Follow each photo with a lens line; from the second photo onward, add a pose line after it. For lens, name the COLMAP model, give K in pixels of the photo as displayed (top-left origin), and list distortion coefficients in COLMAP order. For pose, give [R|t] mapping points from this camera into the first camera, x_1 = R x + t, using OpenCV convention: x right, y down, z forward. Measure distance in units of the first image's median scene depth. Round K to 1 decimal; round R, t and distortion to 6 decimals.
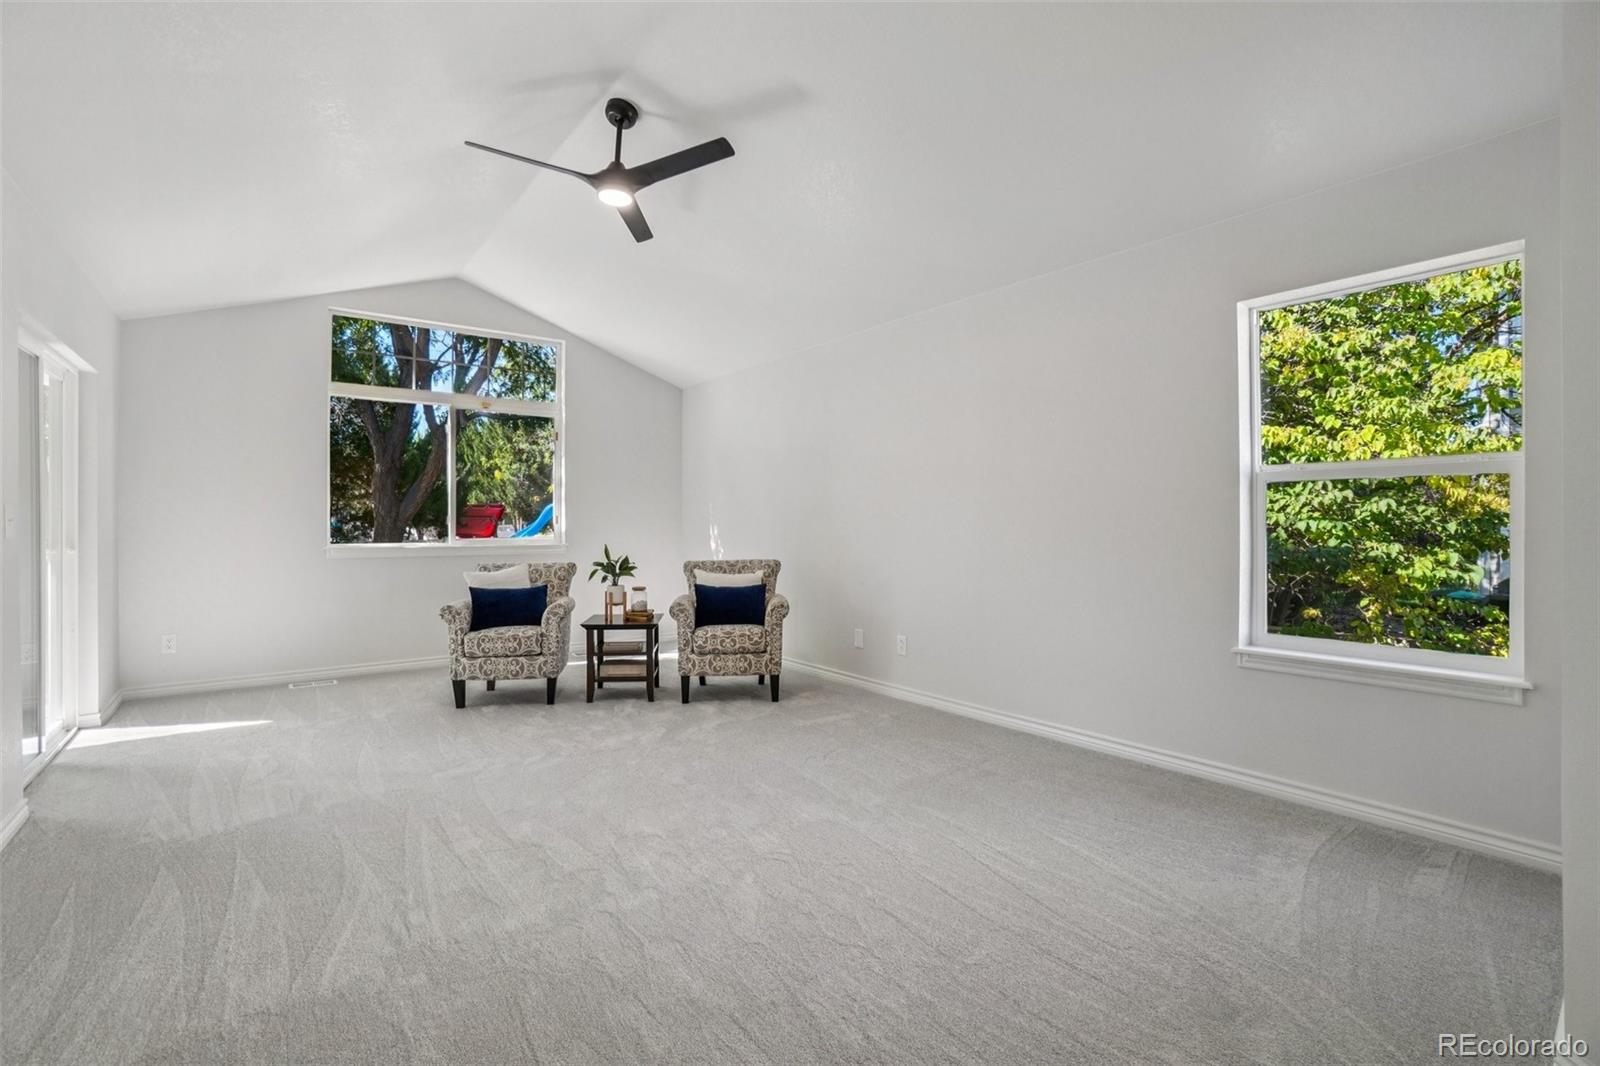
lens RADIAL K [[713.5, 0, 797.9], [0, 713.5, 526.6], [0, 0, 1]] dist [-0.043400, 0.011139]
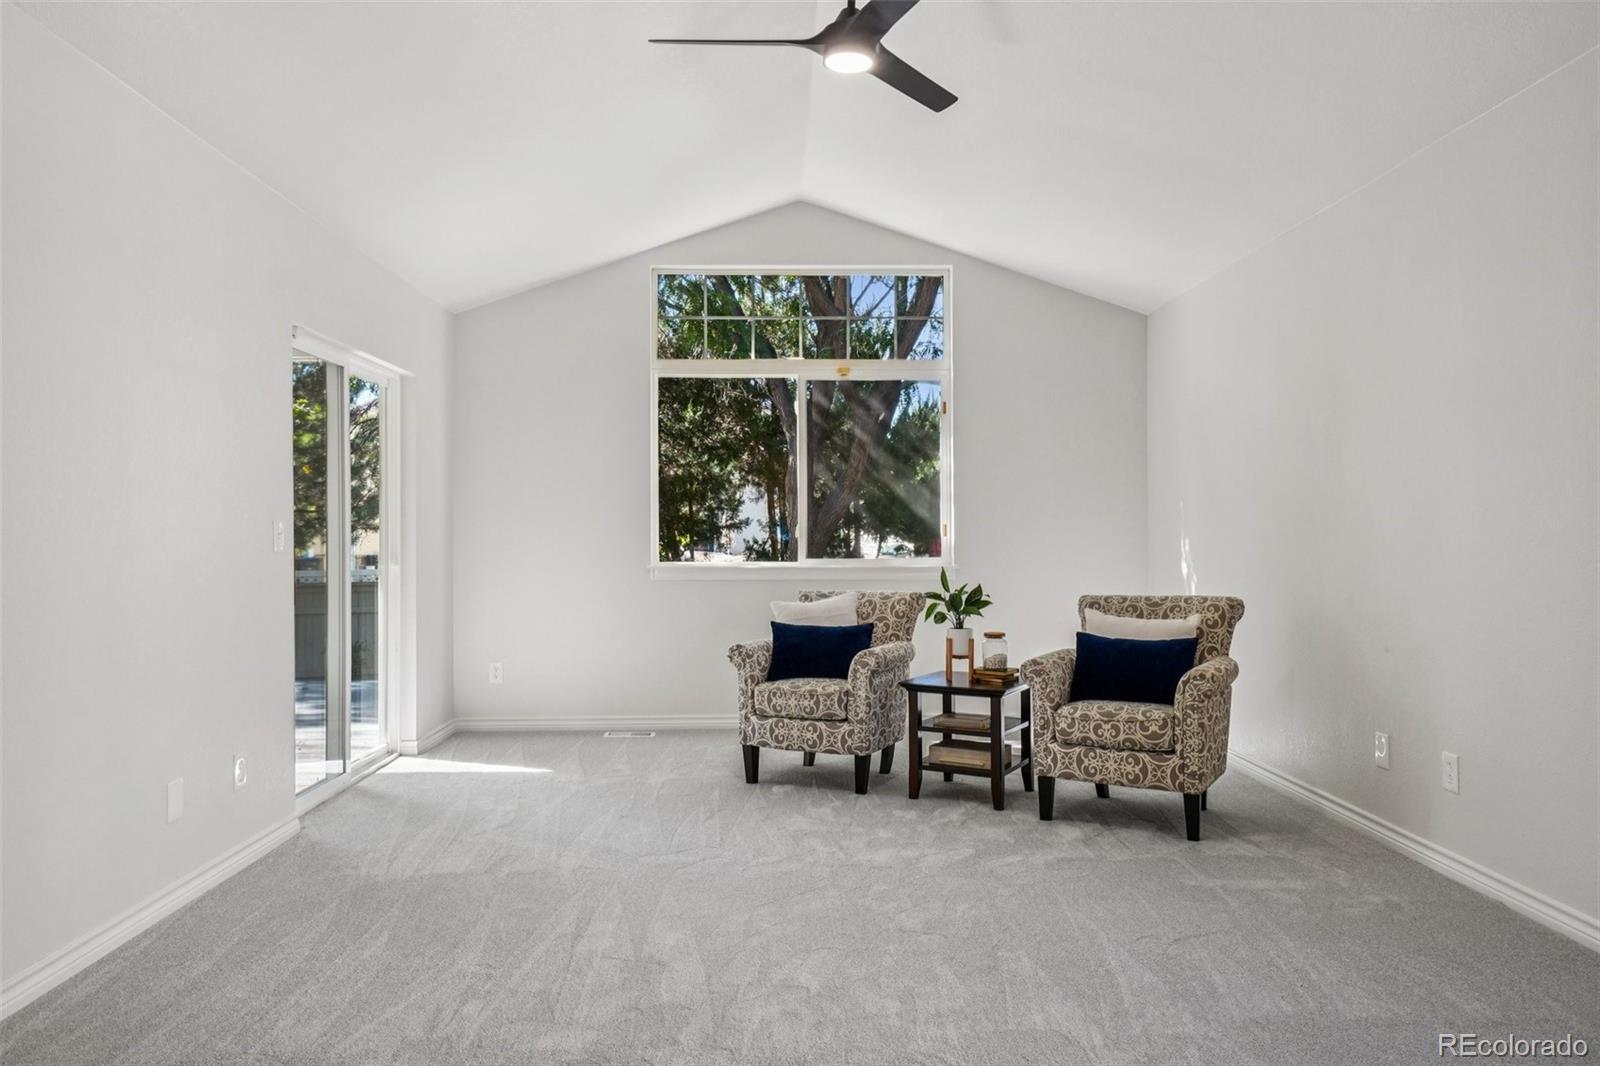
lens RADIAL K [[1128.8, 0, 803.0], [0, 1128.8, 535.4], [0, 0, 1]] dist [0.013827, -0.005766]
pose [[0.808087, -0.002266, -0.589059, 0.270632], [-0.000512, 0.999990, -0.004550, 0.000551], [0.589063, 0.003978, 0.808077, 0.064756]]
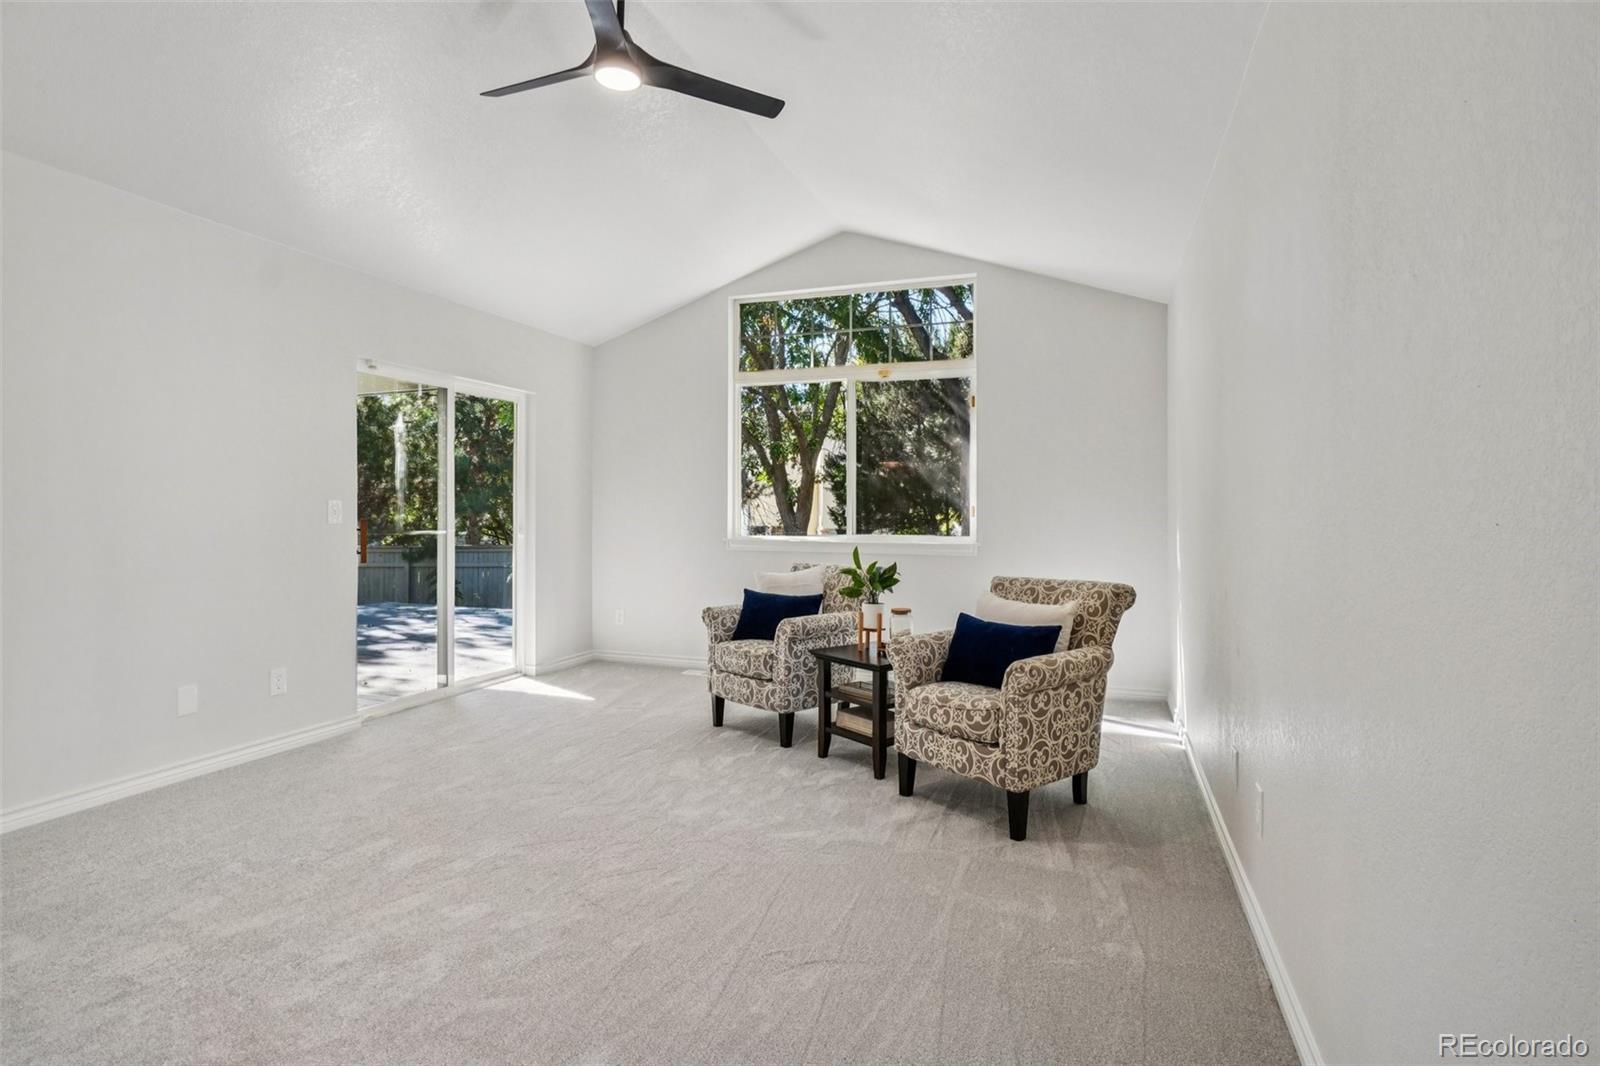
lens RADIAL K [[820.7, 0, 803.9], [0, 820.7, 514.2], [0, 0, 1]] dist [-0.037769, 0.000226]
pose [[0.532846, 0.004027, -0.846202, 0.438558], [-0.009783, 0.999951, -0.001401, -0.005283], [0.846155, 0.009025, 0.532860, 0.547886]]
